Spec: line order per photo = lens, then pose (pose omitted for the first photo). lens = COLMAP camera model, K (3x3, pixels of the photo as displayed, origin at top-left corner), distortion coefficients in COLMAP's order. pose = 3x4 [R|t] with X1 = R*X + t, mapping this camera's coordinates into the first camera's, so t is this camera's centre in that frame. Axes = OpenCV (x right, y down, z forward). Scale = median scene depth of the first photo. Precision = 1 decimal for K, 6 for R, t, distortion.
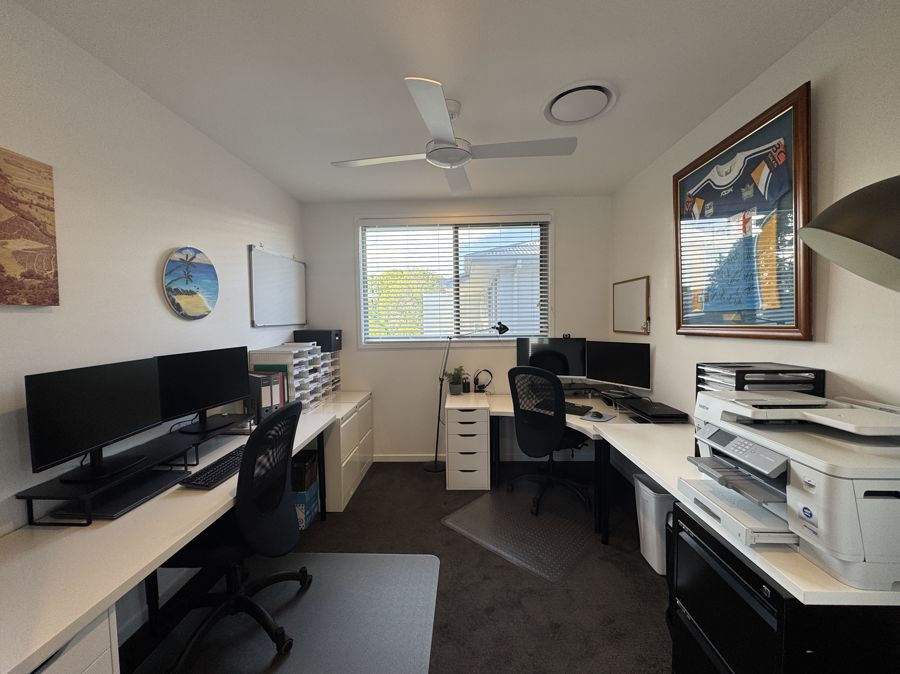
lens RADIAL K [[359.1, 0, 449.3], [0, 359.1, 336.4], [0, 0, 1]] dist [-0.001767, -0.000385]
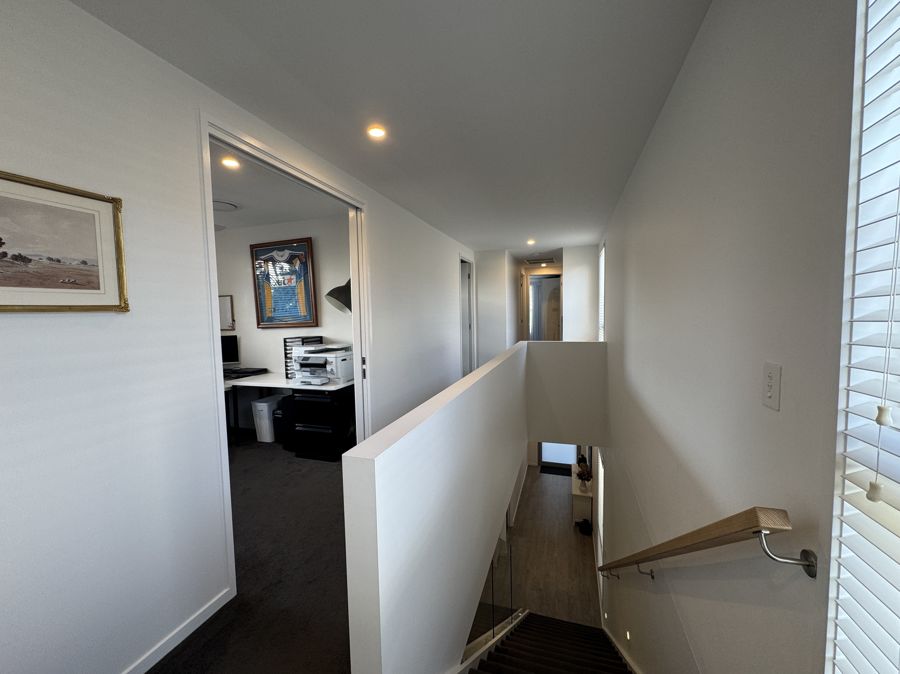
lens RADIAL K [[359.1, 0, 449.3], [0, 359.1, 336.4], [0, 0, 1]] dist [-0.001767, -0.000385]
pose [[0.282483, -0.055406, 0.957671, -1.422017], [0.066369, 0.997067, 0.038108, 0.050091], [-0.956974, 0.052795, 0.285332, -0.808818]]
